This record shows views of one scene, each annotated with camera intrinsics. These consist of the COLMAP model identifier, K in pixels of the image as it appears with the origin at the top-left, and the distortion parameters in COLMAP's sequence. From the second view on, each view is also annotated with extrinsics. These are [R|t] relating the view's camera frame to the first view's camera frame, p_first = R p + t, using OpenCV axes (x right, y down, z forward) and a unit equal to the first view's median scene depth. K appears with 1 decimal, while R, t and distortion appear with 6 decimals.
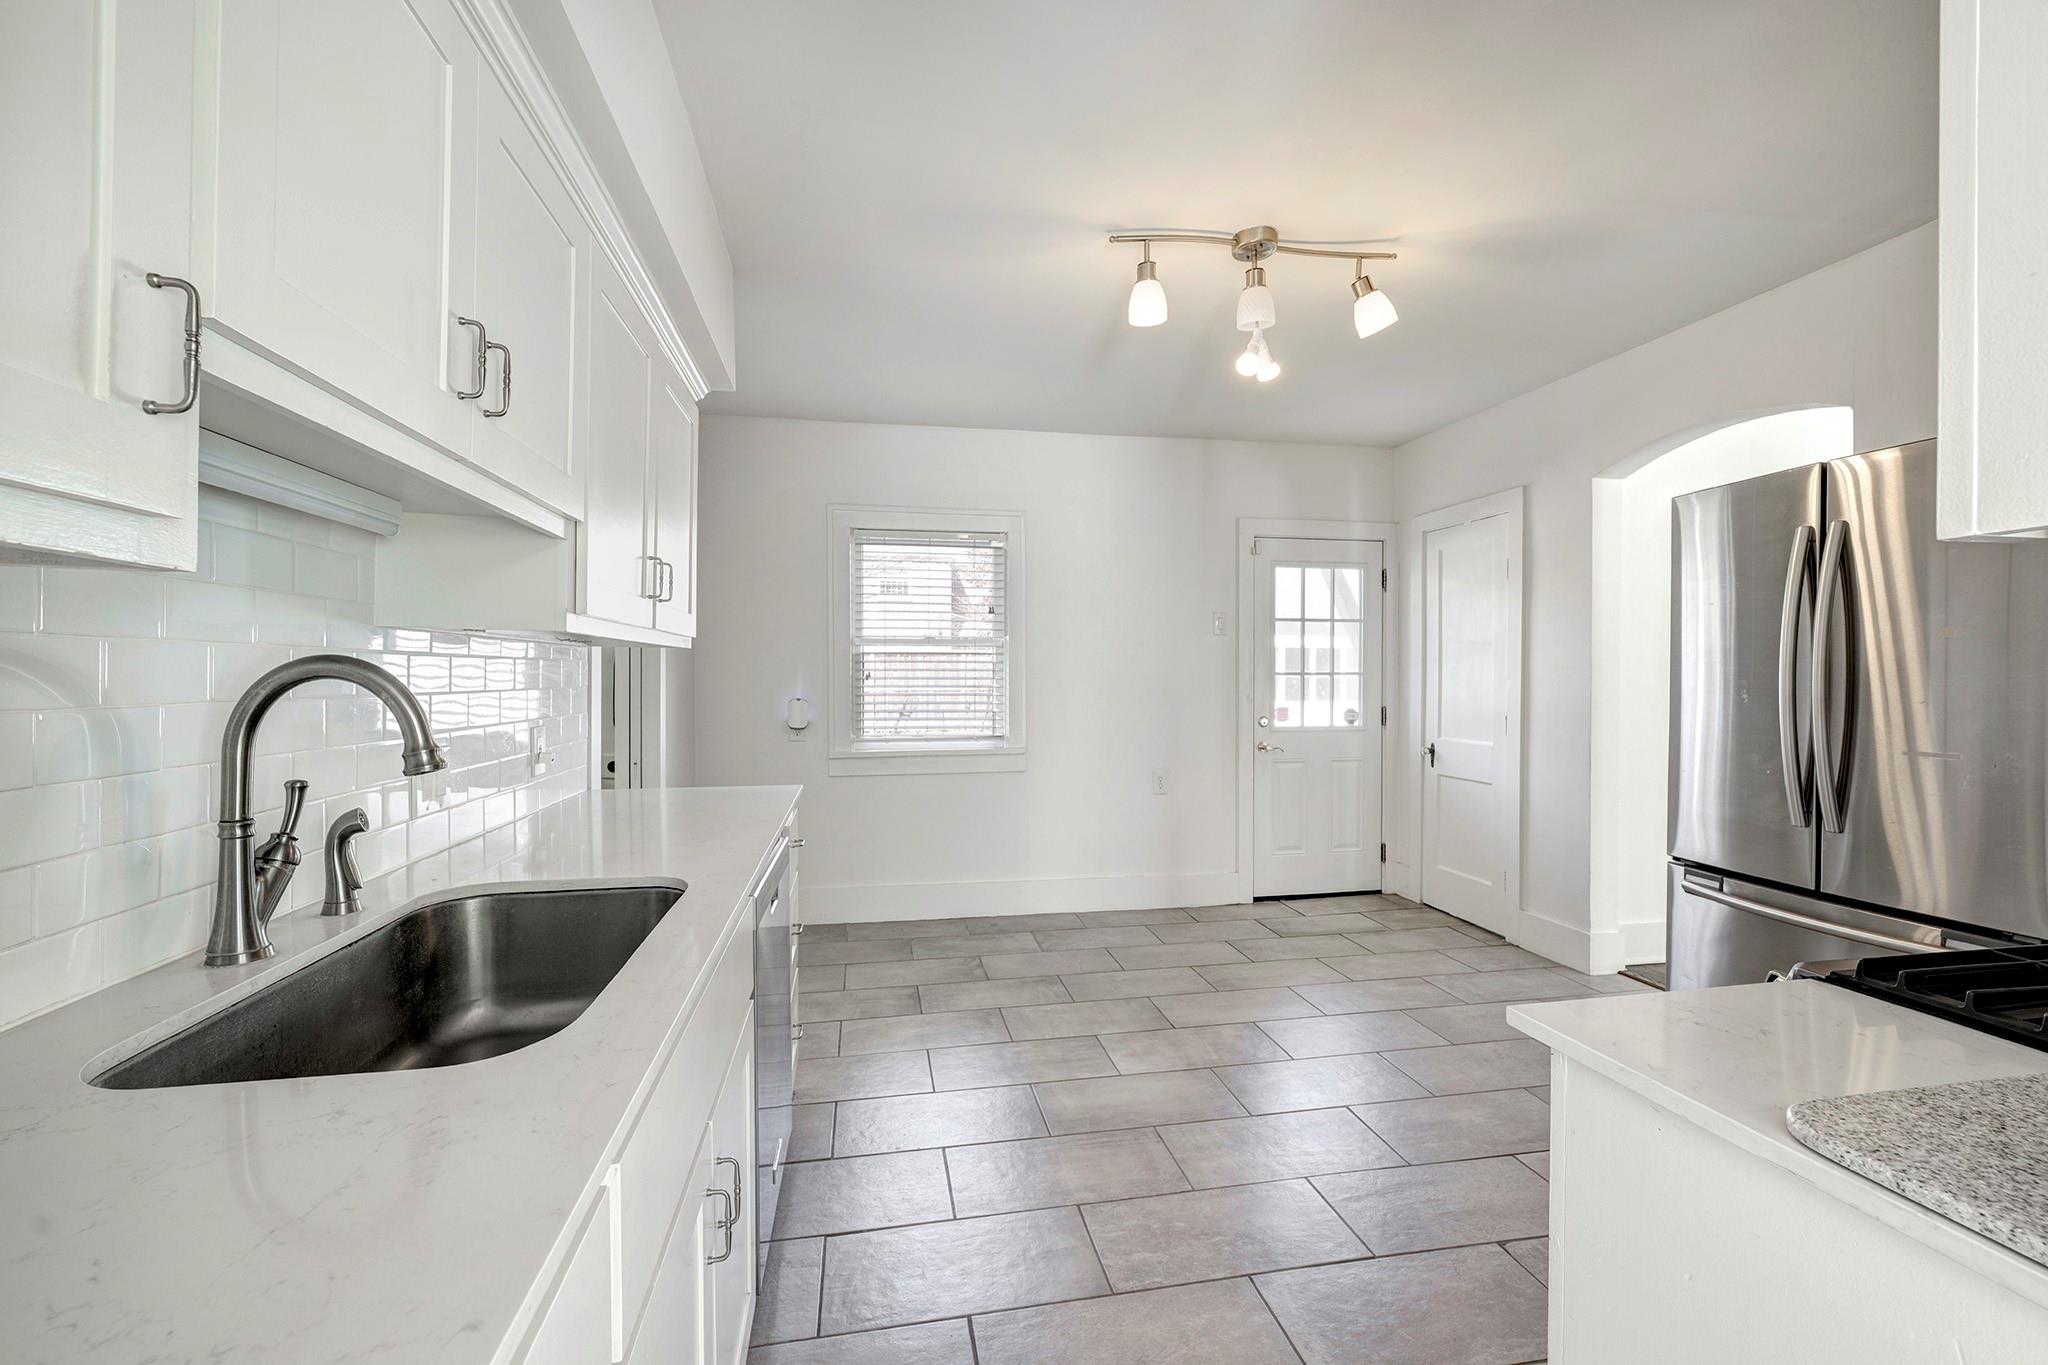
lens RADIAL K [[808.6, 0, 1027.8], [0, 808.6, 684.5], [0, 0, 1]] dist [0.002251, -0.000032]
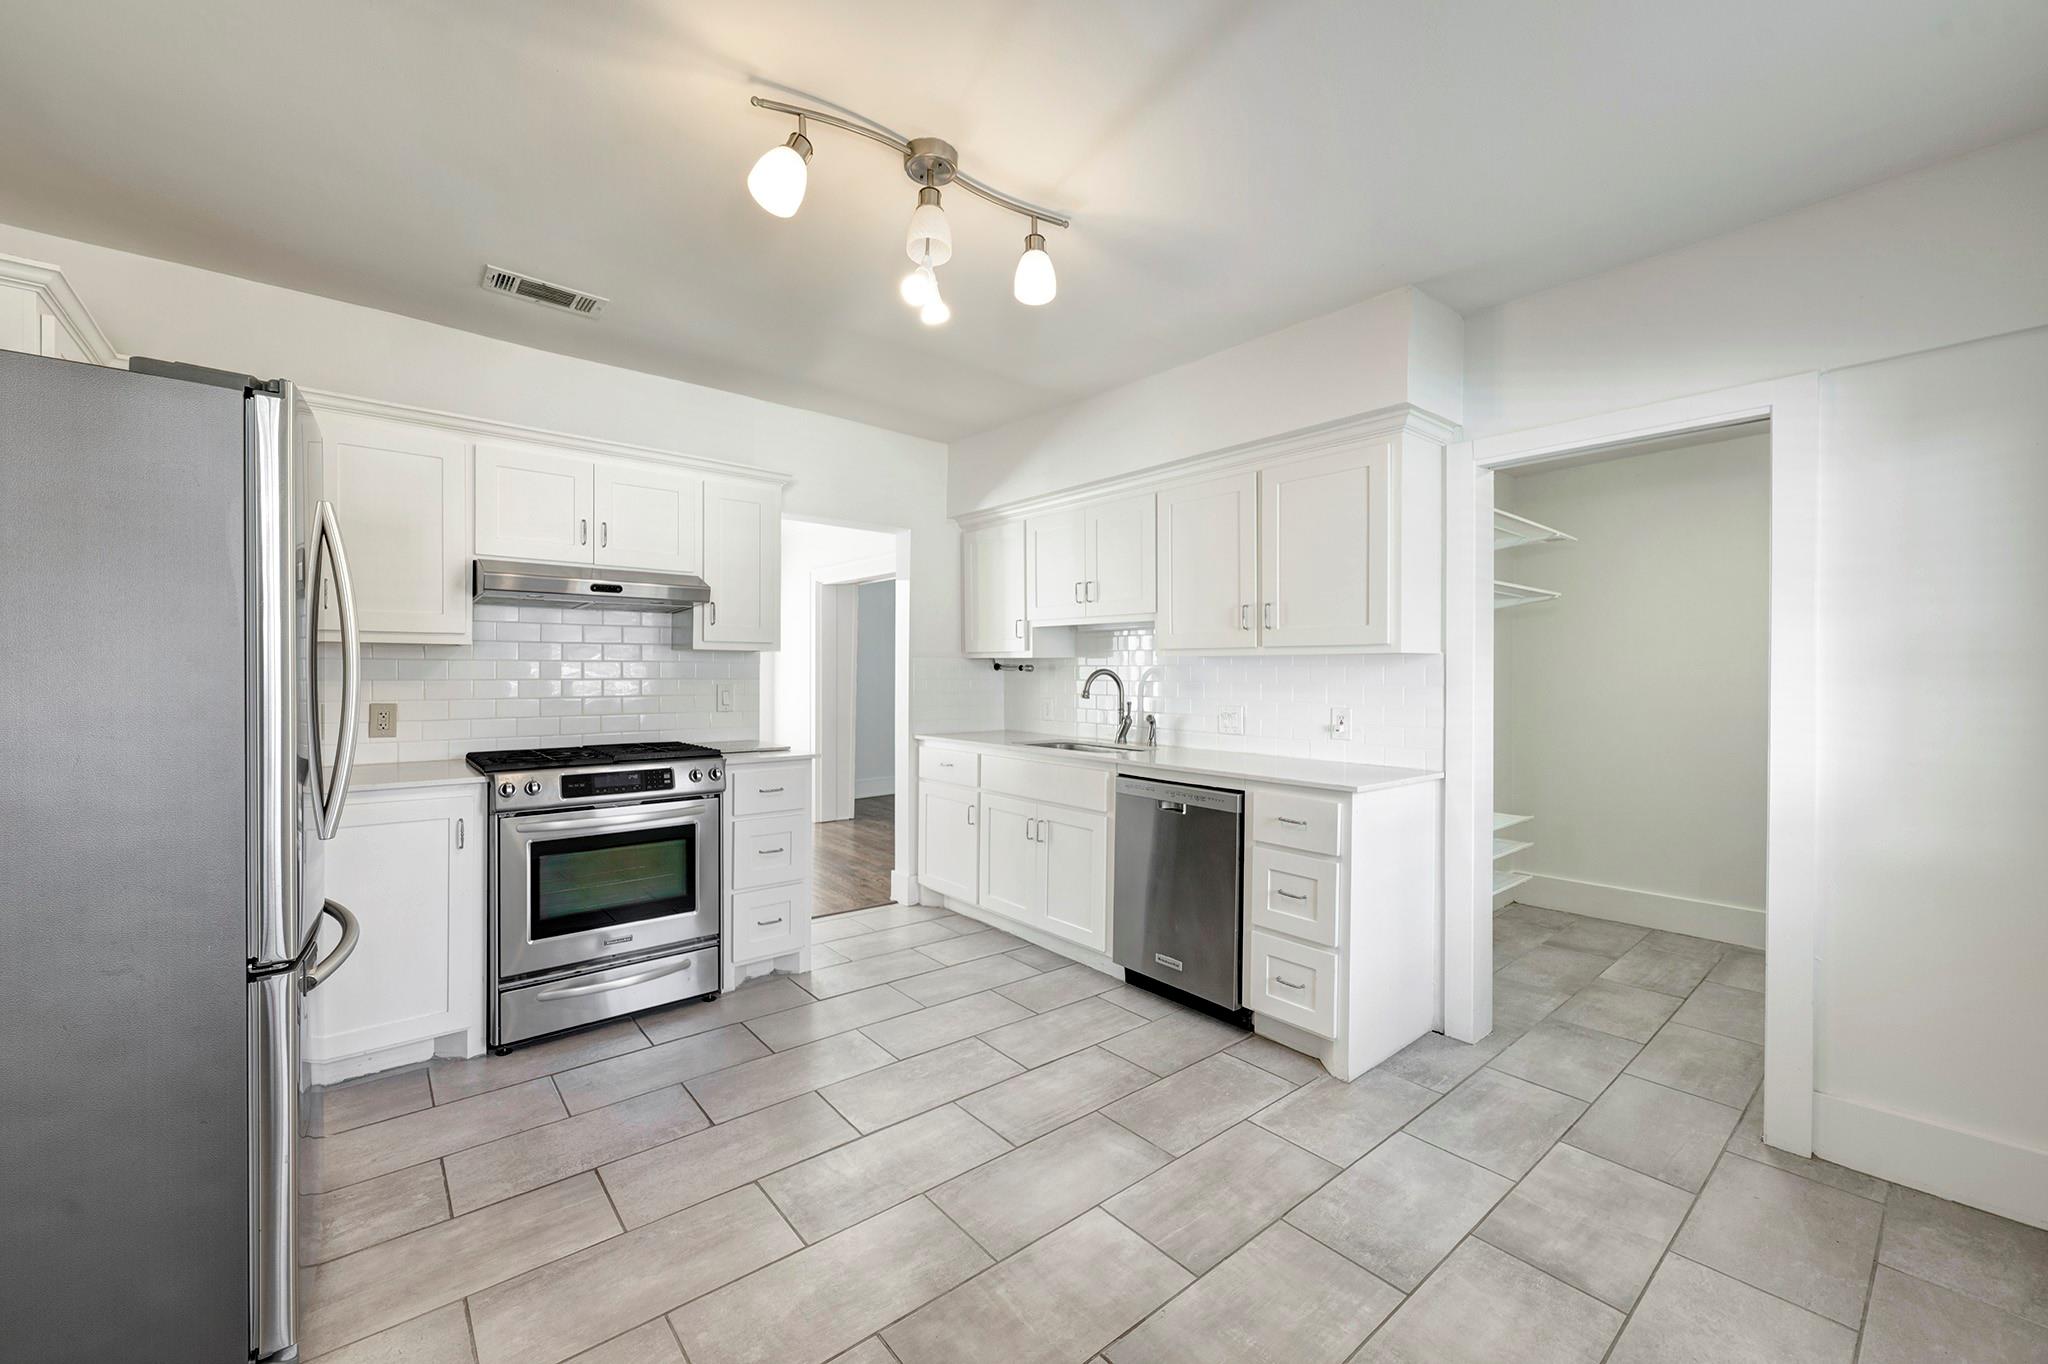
lens RADIAL K [[808.6, 0, 1018.4], [0, 808.6, 673.6], [0, 0, 1]] dist [0.002251, -0.000032]
pose [[-0.875047, -0.002836, -0.484029, 0.657835], [-0.007362, 0.999945, 0.007452, -0.019747], [0.483982, 0.010084, -0.875020, 1.951948]]
